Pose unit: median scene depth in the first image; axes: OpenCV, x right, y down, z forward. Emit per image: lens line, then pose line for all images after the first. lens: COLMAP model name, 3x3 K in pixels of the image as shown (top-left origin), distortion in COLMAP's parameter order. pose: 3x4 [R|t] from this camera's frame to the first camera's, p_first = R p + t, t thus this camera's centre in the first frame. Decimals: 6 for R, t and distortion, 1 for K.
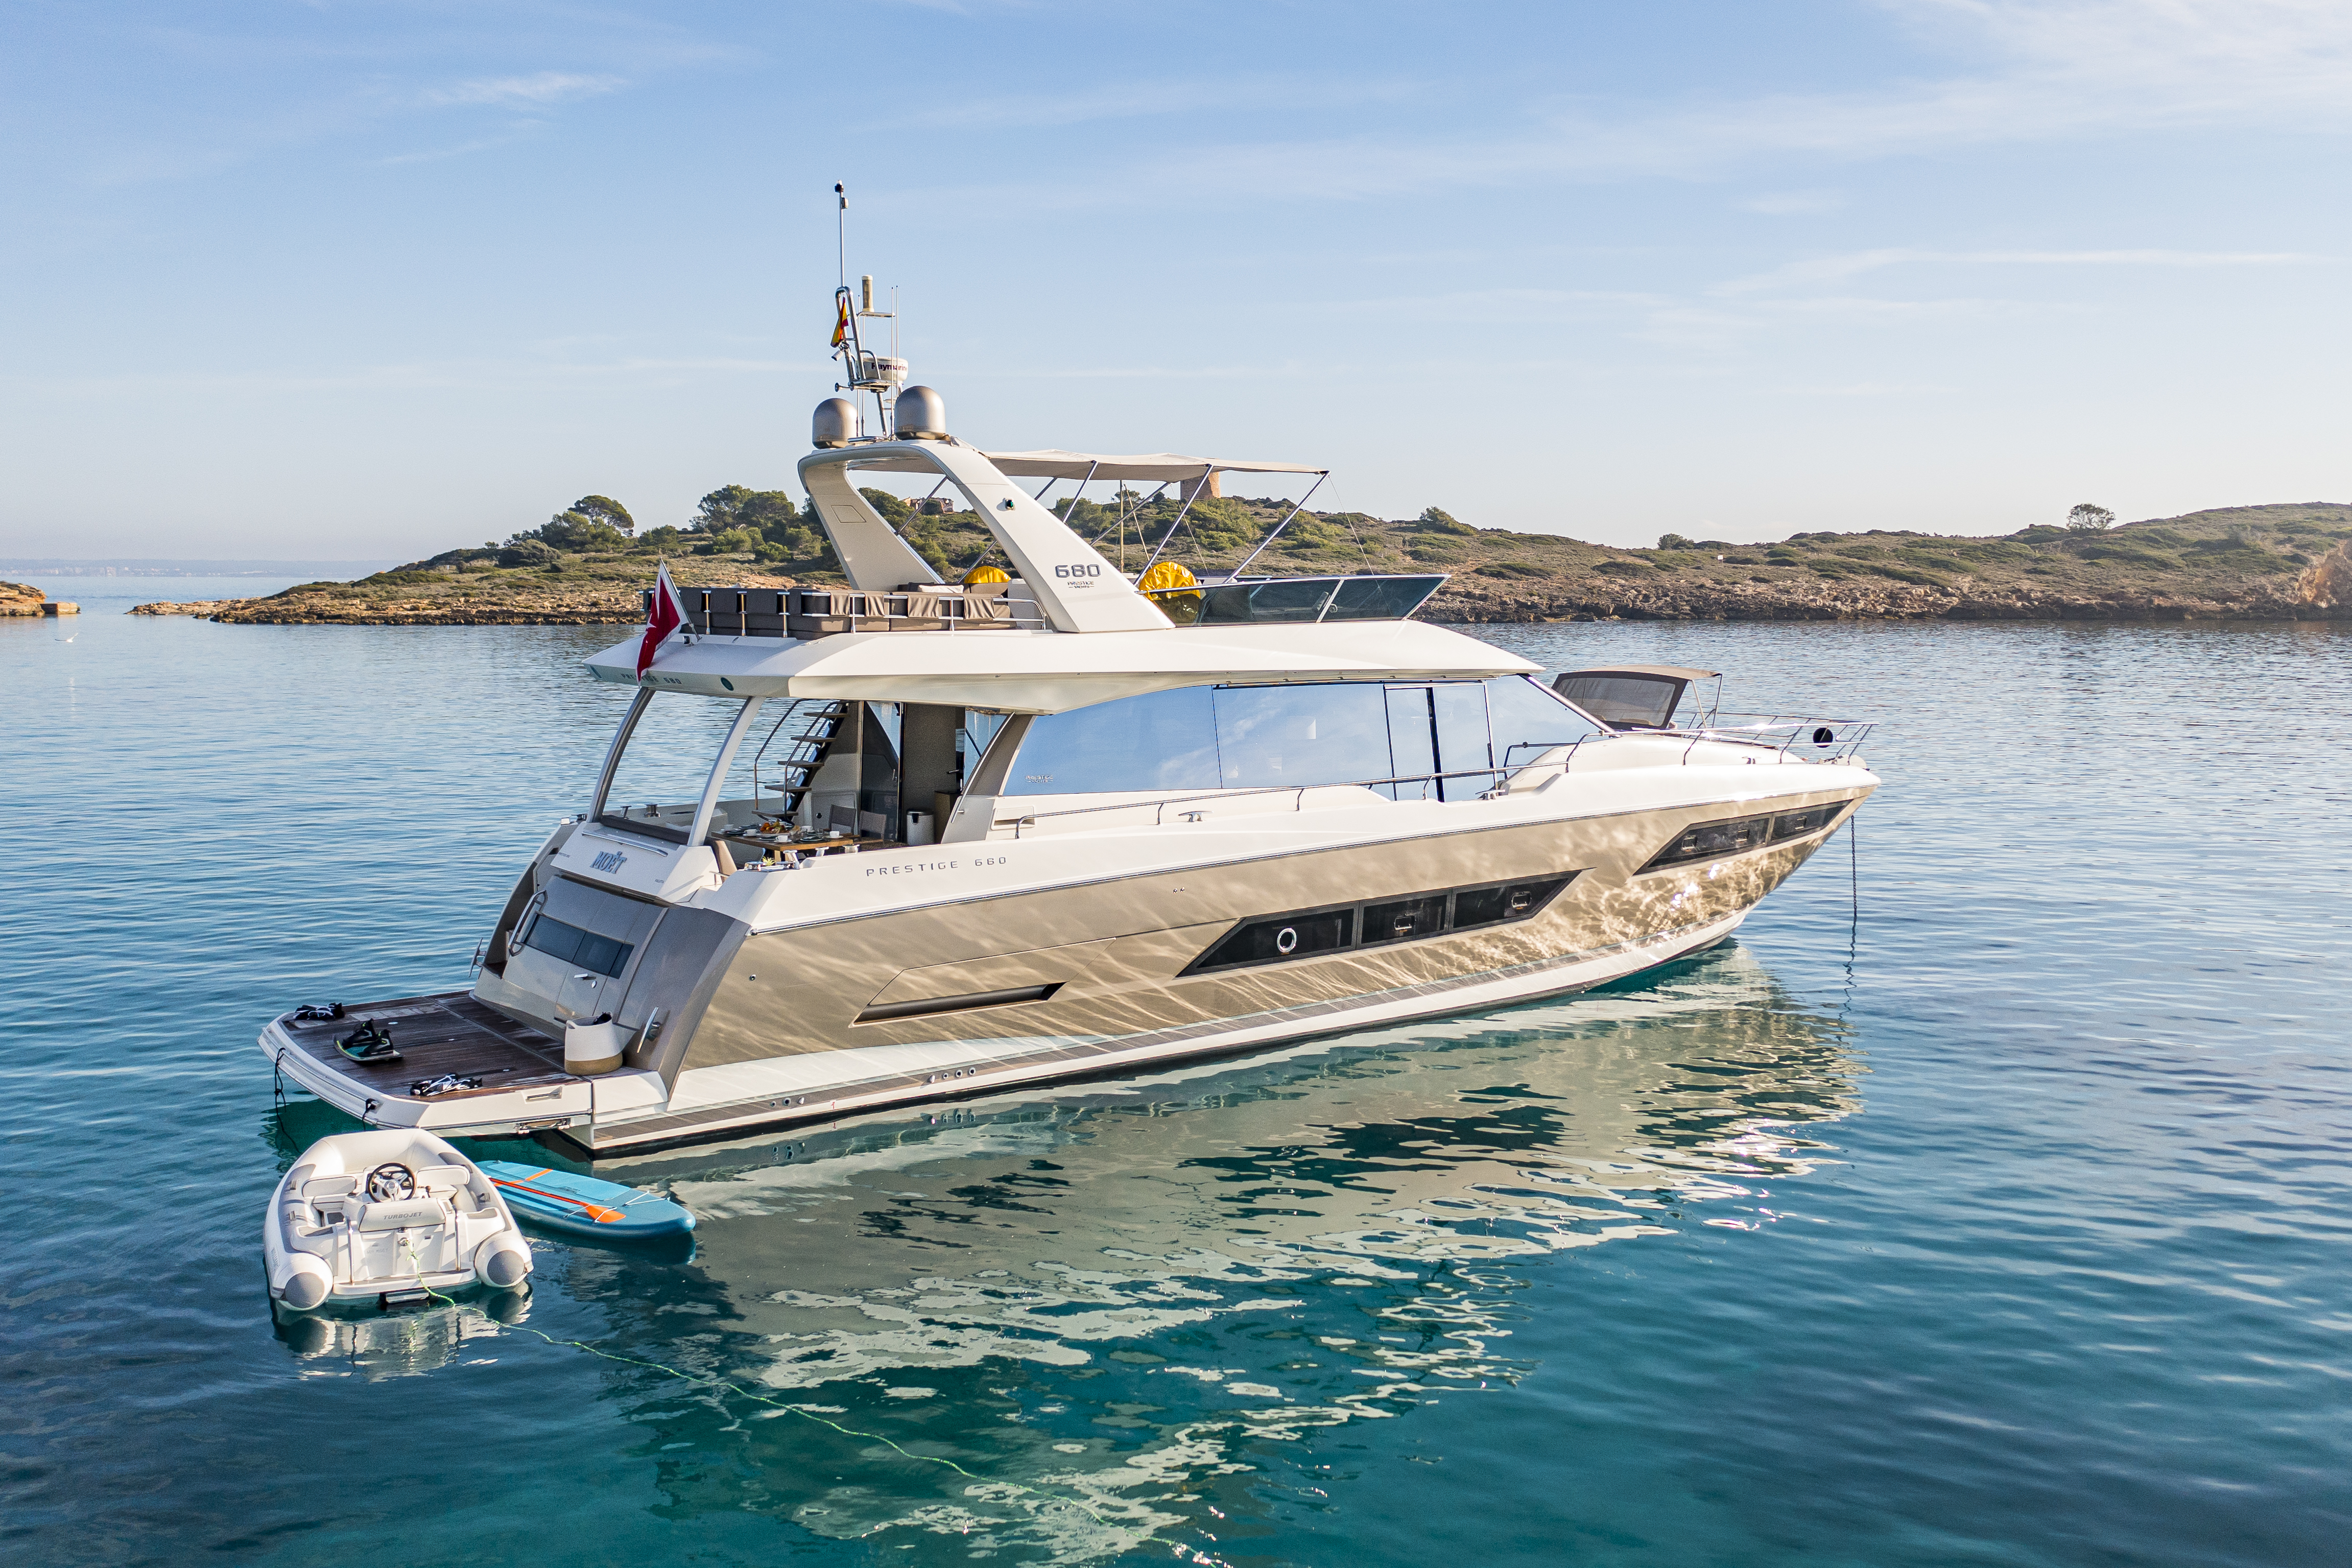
lens RADIAL K [[2541.0, 0, 1176.0], [0, 2541.0, 784.0], [0, 0, 1]] dist [0.057603, -0.011524]
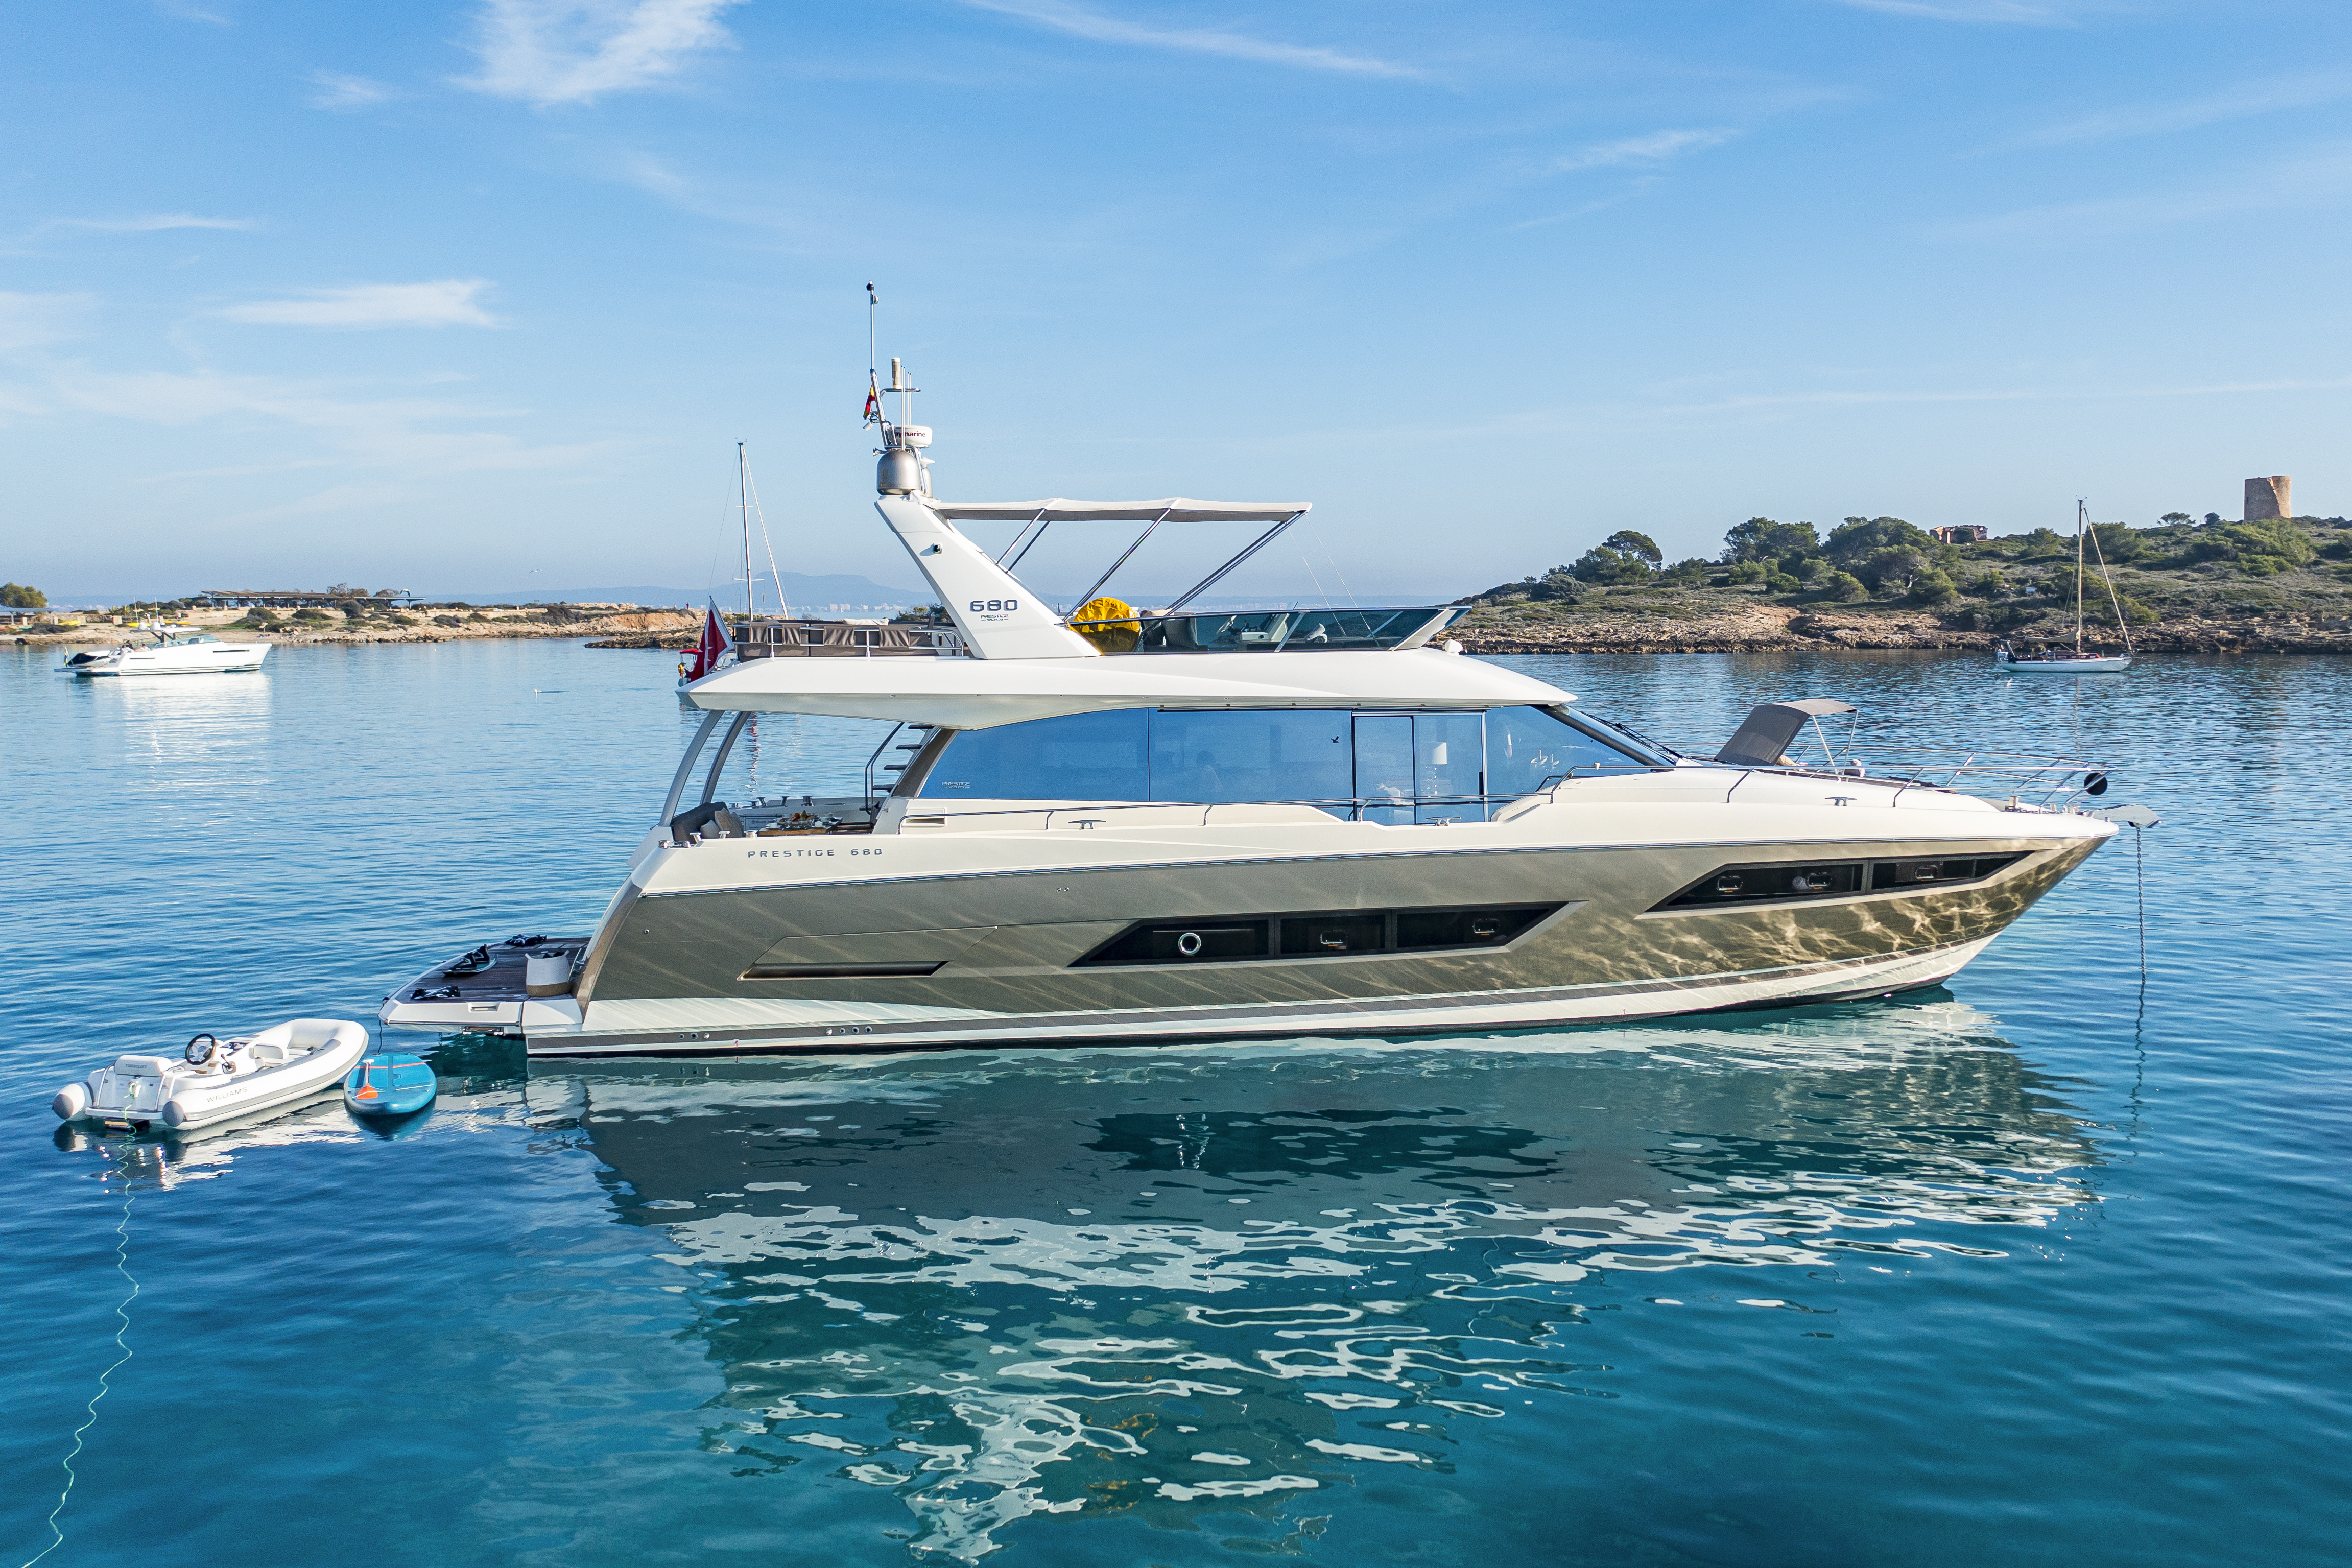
lens RADIAL K [[2541.0, 0, 1176.0], [0, 2541.0, 784.0], [0, 0, 1]] dist [0.057603, -0.011524]
pose [[0.827811, 0.036129, -0.559843, 0.225075], [-0.042776, 0.999084, 0.001224, -0.002764], [0.559374, 0.022934, 0.828598, 0.031984]]
